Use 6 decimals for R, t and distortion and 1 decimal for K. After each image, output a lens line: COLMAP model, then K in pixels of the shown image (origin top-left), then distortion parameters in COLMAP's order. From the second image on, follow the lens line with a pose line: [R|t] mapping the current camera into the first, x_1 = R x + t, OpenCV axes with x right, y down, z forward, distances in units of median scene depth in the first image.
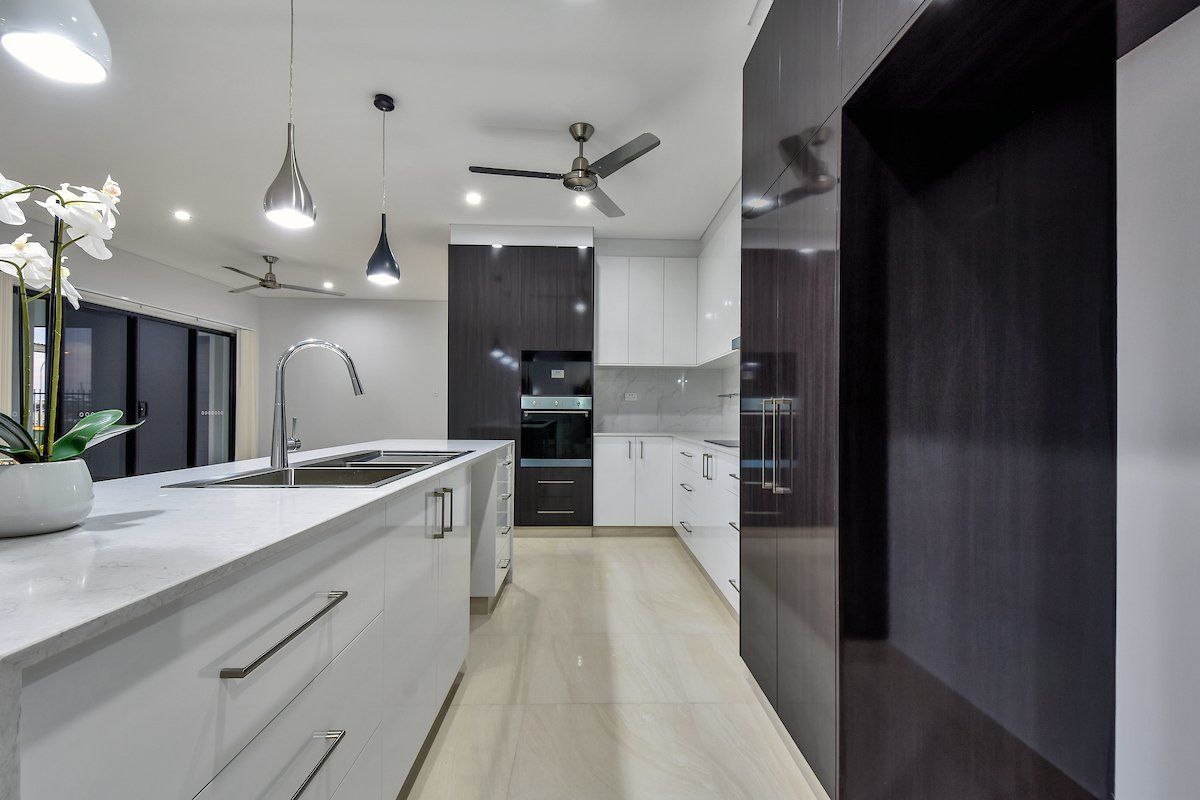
lens RADIAL K [[523.2, 0, 600.6], [0, 523.2, 402.0], [0, 0, 1]] dist [0.023678, -0.008645]
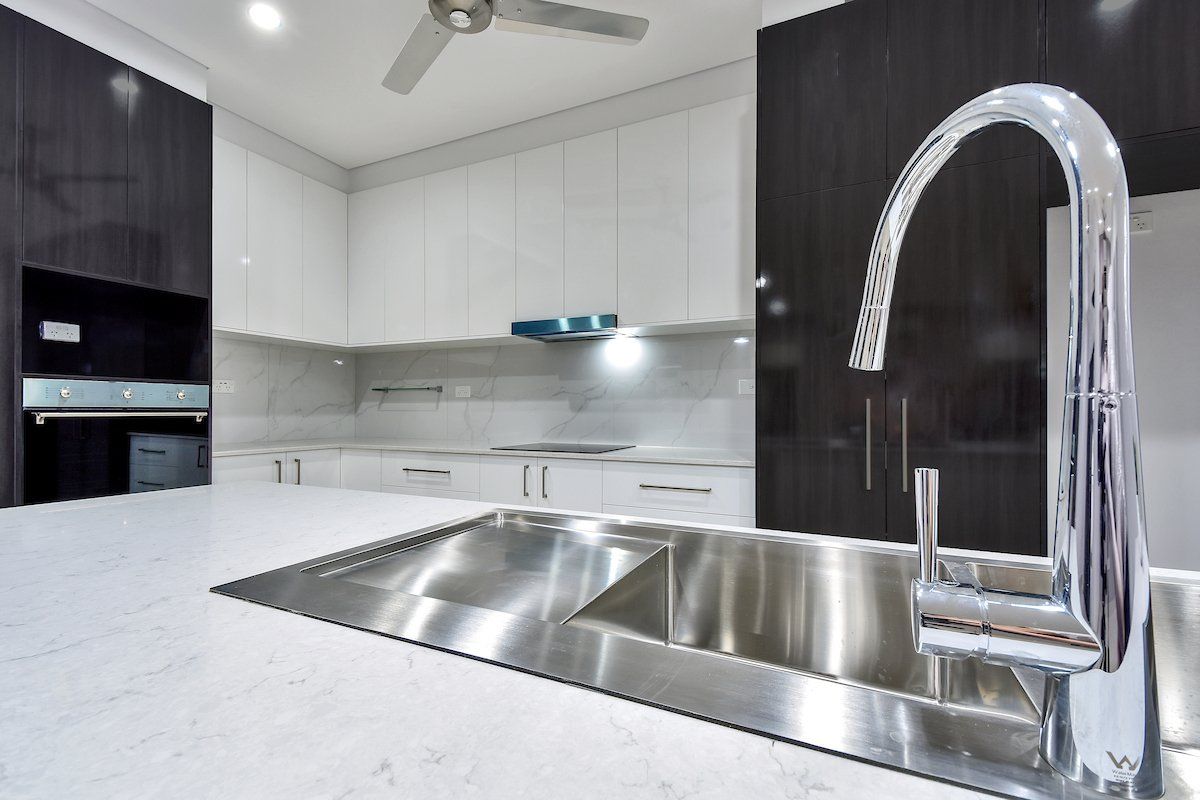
lens RADIAL K [[523.2, 0, 592.5], [0, 523.2, 403.8], [0, 0, 1]] dist [0.023678, -0.008645]
pose [[0.457065, 0.000920, 0.889433, -0.289916], [-0.013673, 0.999889, 0.005992, 0.001105], [-0.889328, -0.014899, 0.457026, 0.364651]]
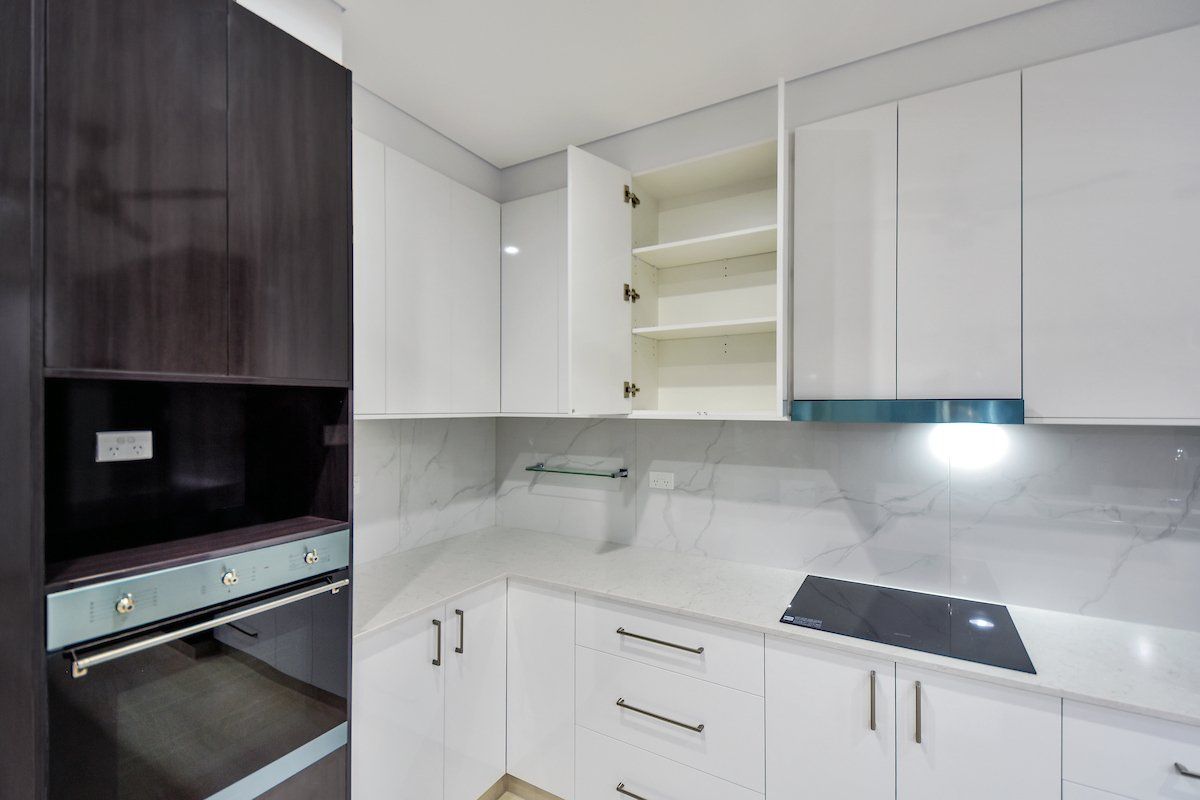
lens RADIAL K [[523.2, 0, 589.7], [0, 523.2, 403.7], [0, 0, 1]] dist [0.023678, -0.008645]
pose [[0.536937, -0.007168, 0.843592, -0.194543], [-0.010540, 0.999829, 0.015204, -0.085560], [-0.843557, -0.017055, 0.536769, 0.630957]]
